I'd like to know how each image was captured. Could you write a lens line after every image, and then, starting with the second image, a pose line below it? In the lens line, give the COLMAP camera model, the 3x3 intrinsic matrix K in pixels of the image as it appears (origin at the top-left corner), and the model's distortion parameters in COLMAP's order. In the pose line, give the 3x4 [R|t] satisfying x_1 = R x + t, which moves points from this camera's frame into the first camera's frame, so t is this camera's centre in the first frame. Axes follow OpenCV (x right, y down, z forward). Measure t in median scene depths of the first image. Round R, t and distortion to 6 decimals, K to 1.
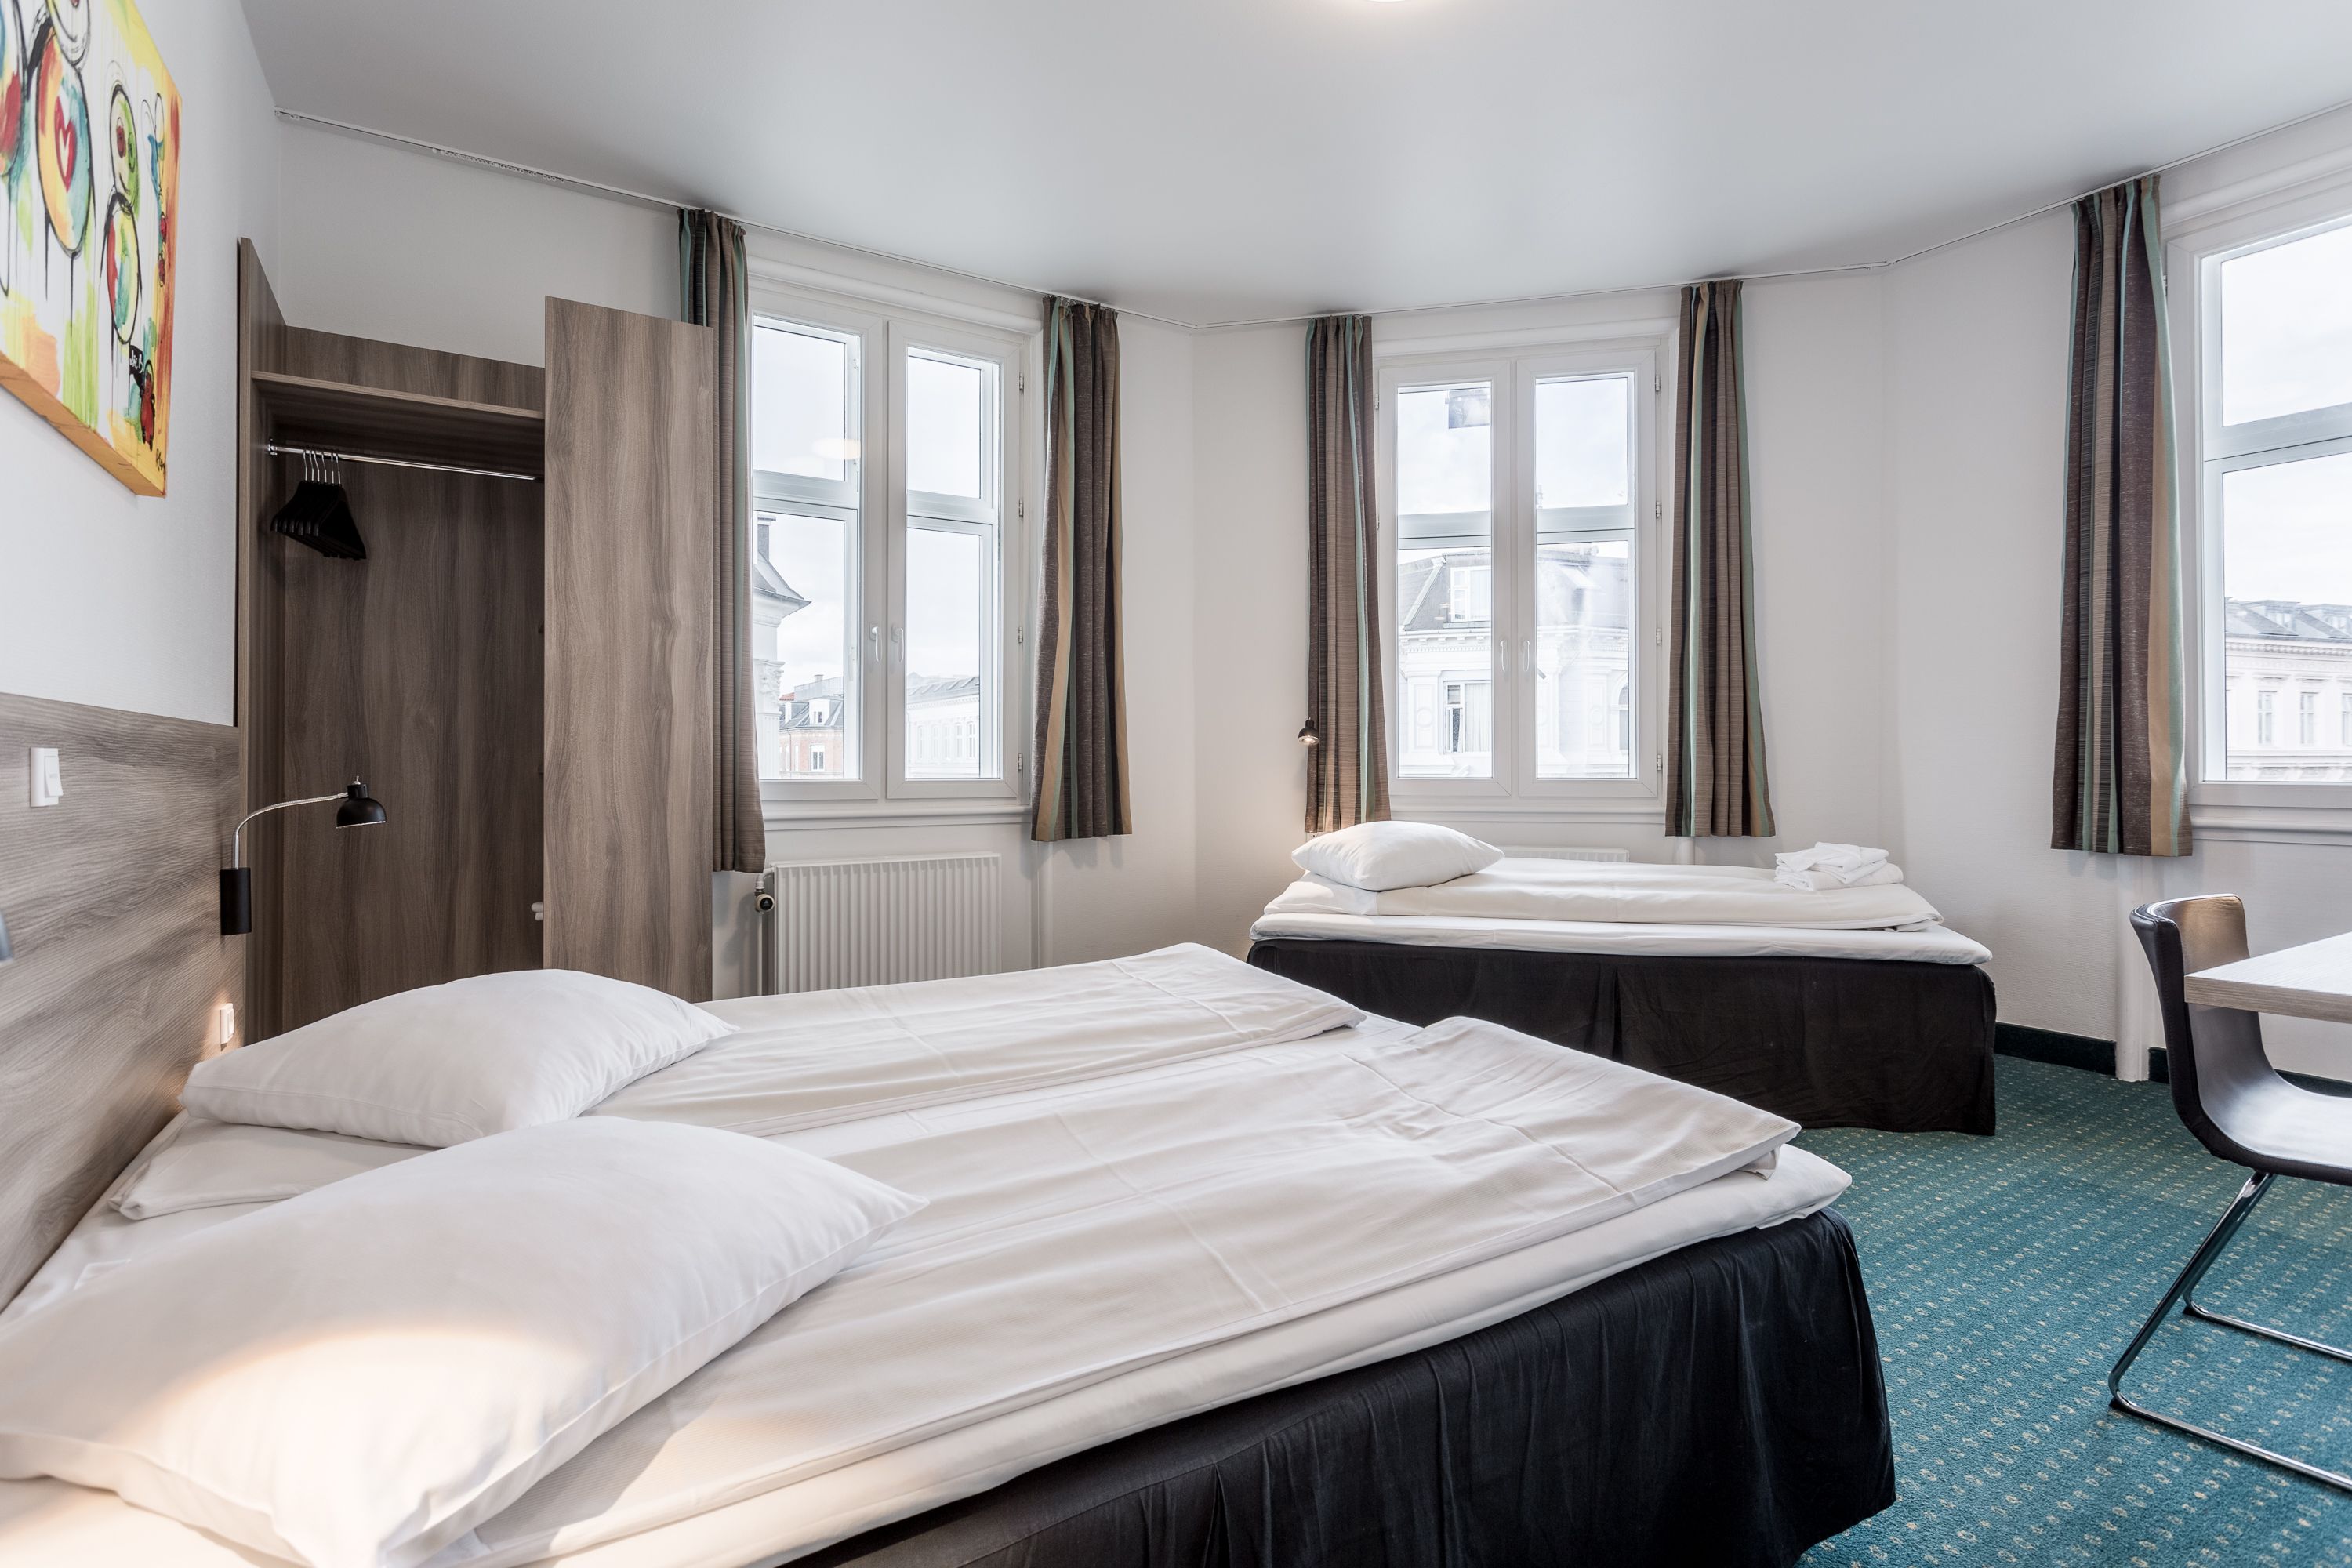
lens RADIAL K [[1119.4, 0, 1162.6], [0, 1119.4, 755.5], [0, 0, 1]] dist [0.000695, -0.000214]
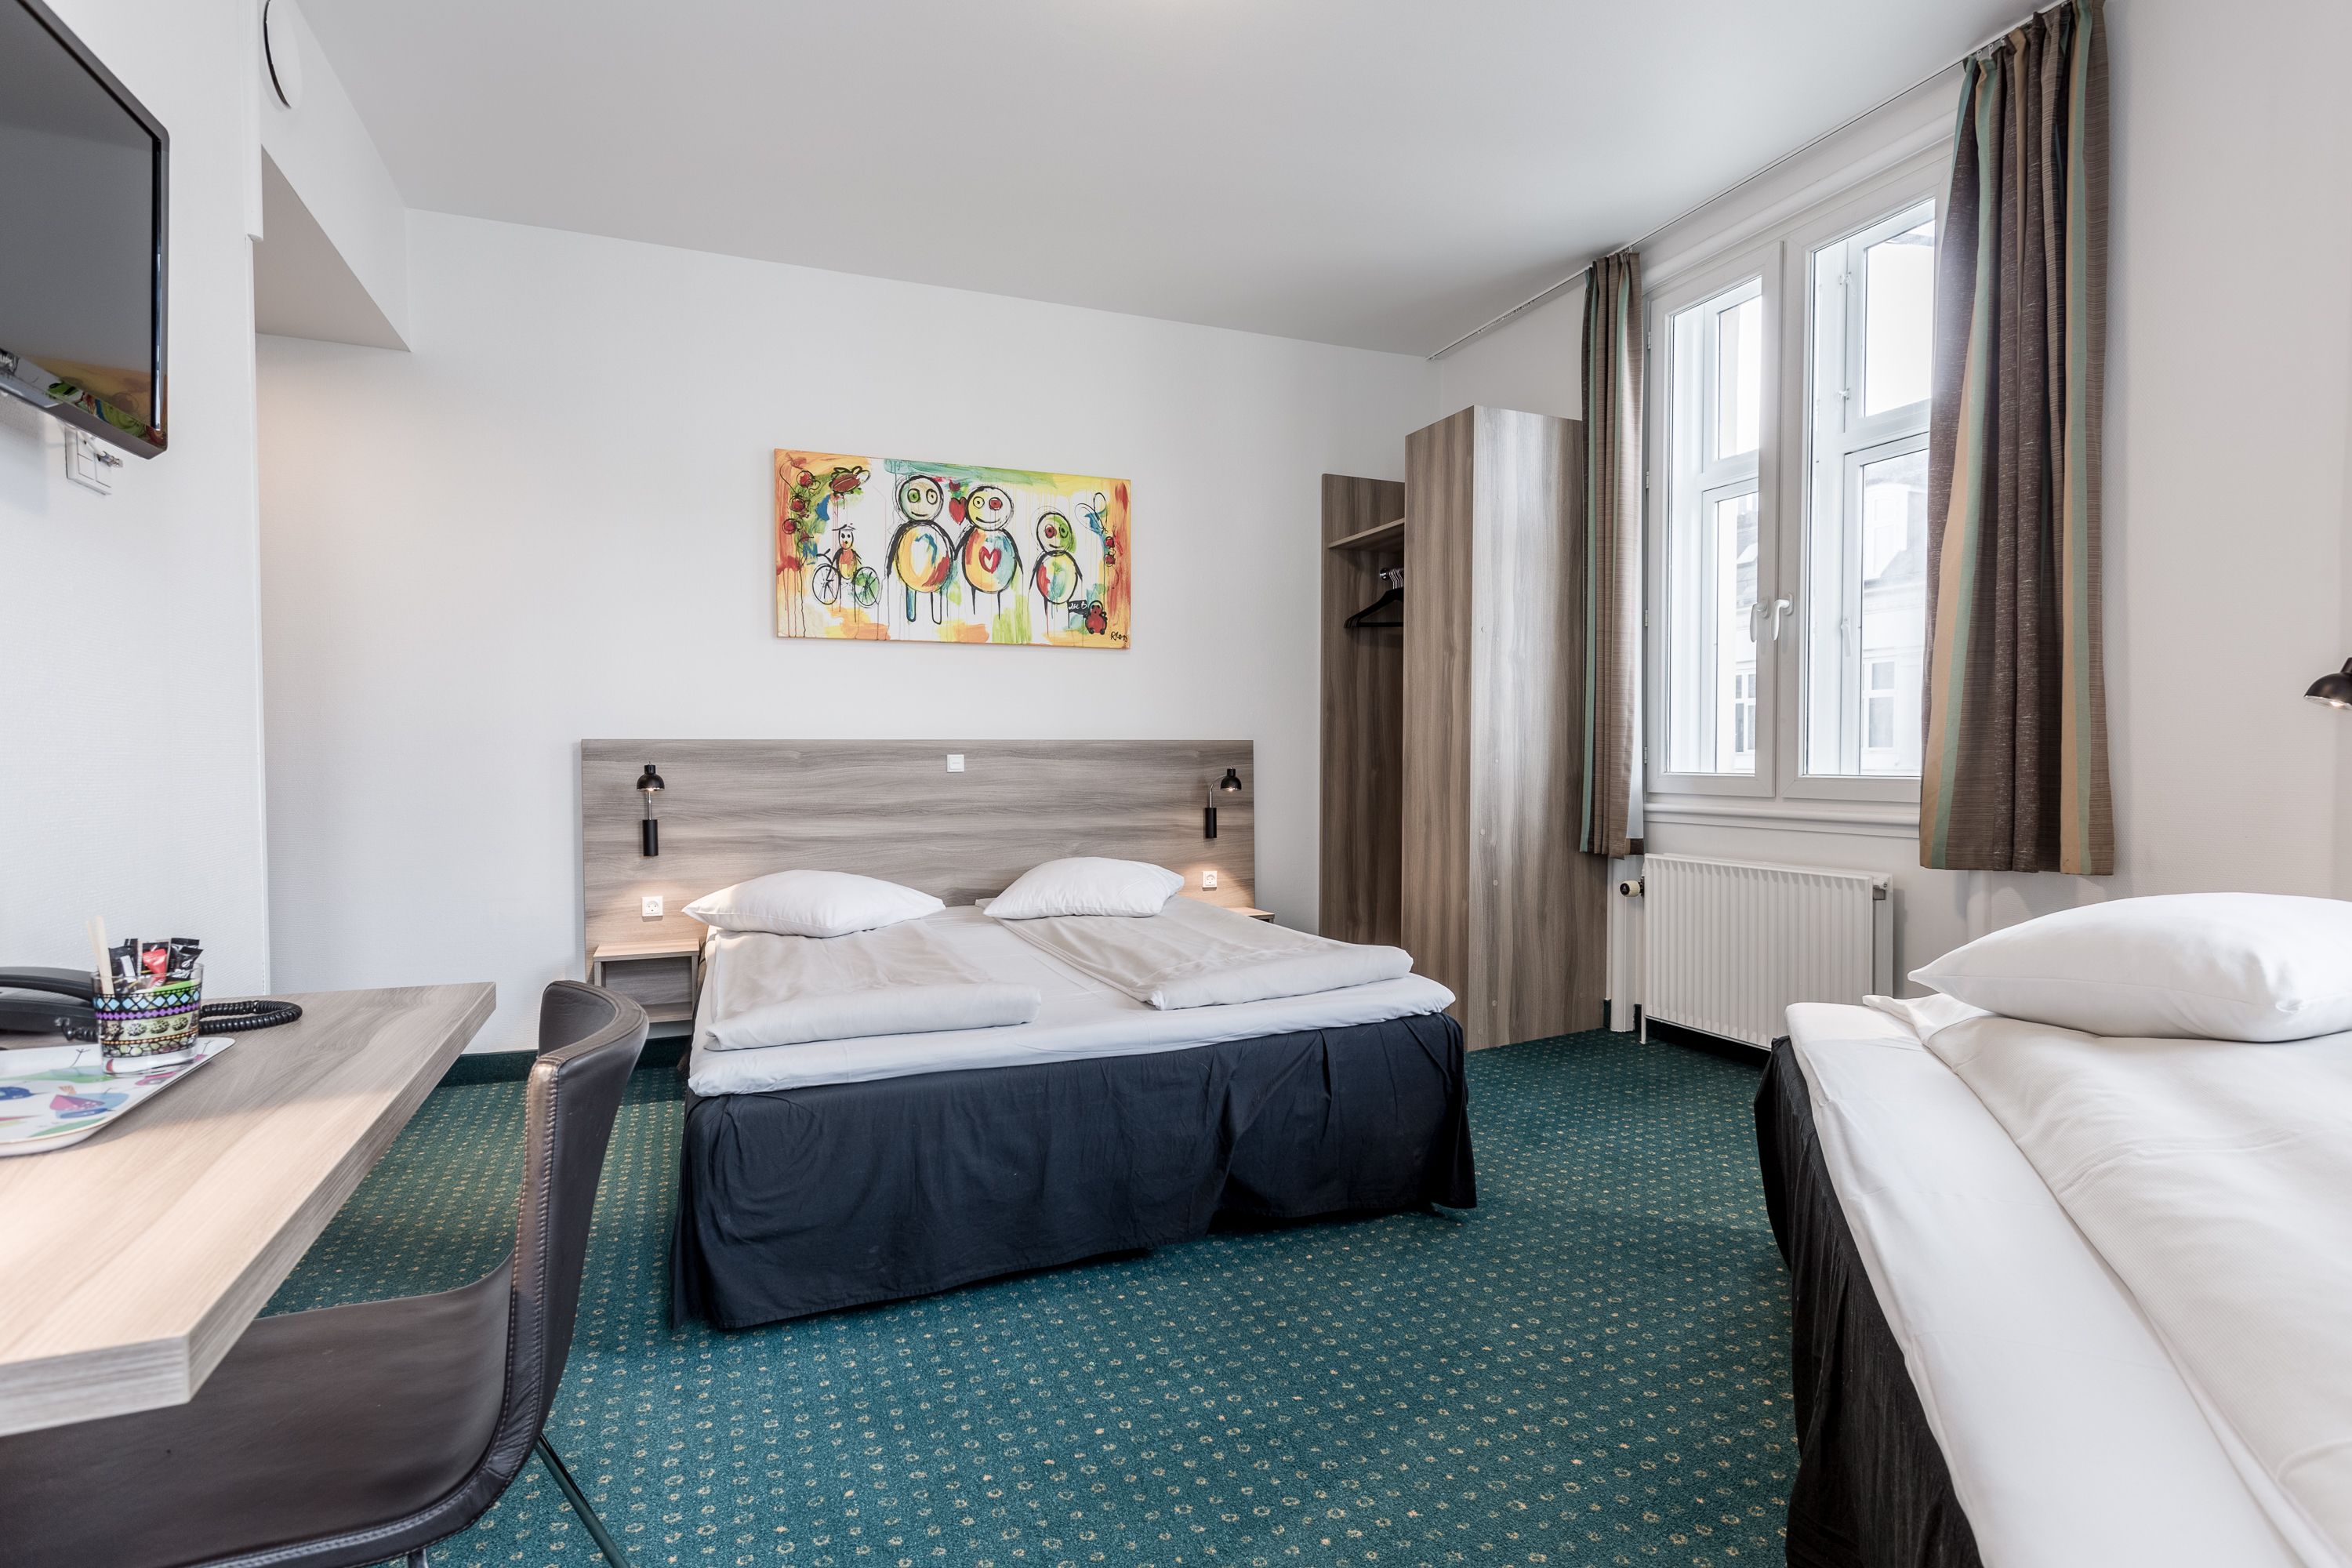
lens RADIAL K [[1119.4, 0, 1162.6], [0, 1119.4, 755.5], [0, 0, 1]] dist [0.000695, -0.000214]
pose [[-0.158230, 0.000220, -0.987402, 0.928242], [0.008799, 0.999961, -0.001187, 0.003746], [0.987363, -0.008876, -0.158226, 0.892389]]
